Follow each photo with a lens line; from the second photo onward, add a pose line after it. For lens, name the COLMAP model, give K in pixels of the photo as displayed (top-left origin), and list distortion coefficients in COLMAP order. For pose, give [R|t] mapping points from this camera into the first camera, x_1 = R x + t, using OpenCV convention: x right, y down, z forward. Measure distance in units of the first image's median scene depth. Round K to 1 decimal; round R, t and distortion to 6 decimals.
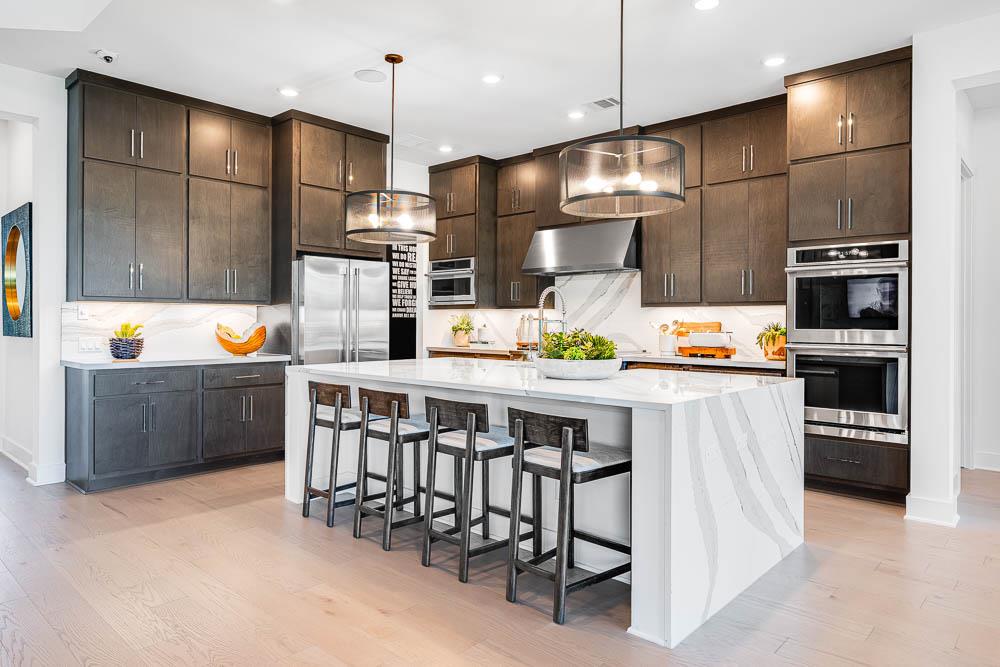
lens RADIAL K [[616.5, 0, 512.1], [0, 616.5, 325.7], [0, 0, 1]] dist [0.000538, -0.000210]
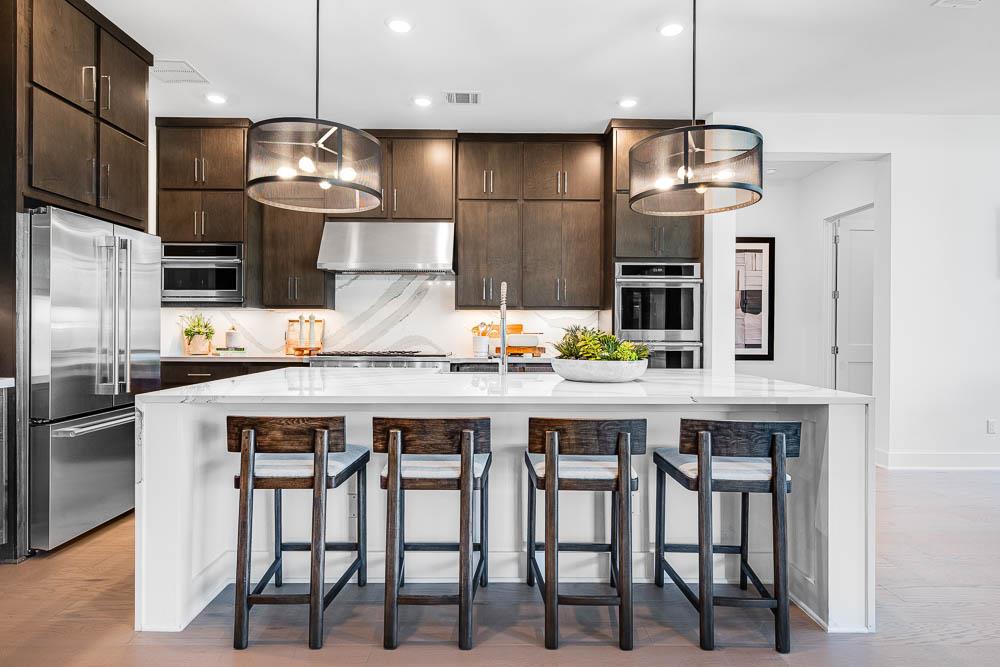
lens RADIAL K [[521.2, 0, 490.8], [0, 521.2, 337.5], [0, 0, 1]] dist [-0.002812, 0.000578]
pose [[0.745568, -0.010354, 0.666349, -0.381579], [0.003452, 0.999926, 0.011675, 0.007493], [-0.666420, -0.006404, 0.745549, 0.372418]]
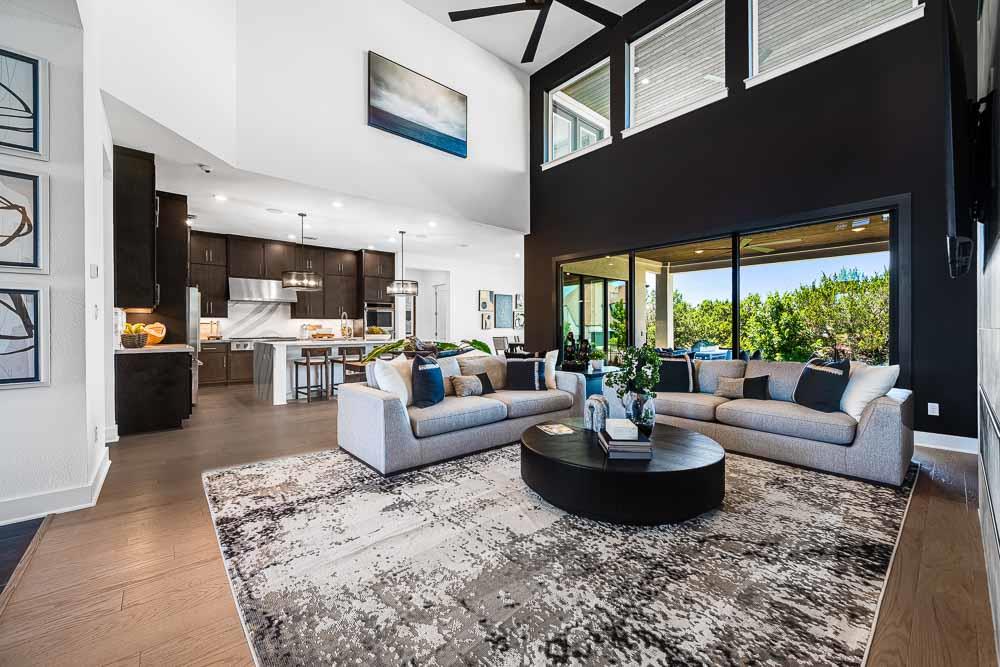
lens RADIAL K [[401.5, 0, 495.6], [0, 401.5, 323.4], [0, 0, 1]] dist [0.000437, 0.001115]
pose [[0.129975, 0.008306, 0.991483, -1.432354], [0.011325, 0.999887, -0.009861, 0.014067], [-0.991453, 0.012510, 0.129866, 0.042728]]
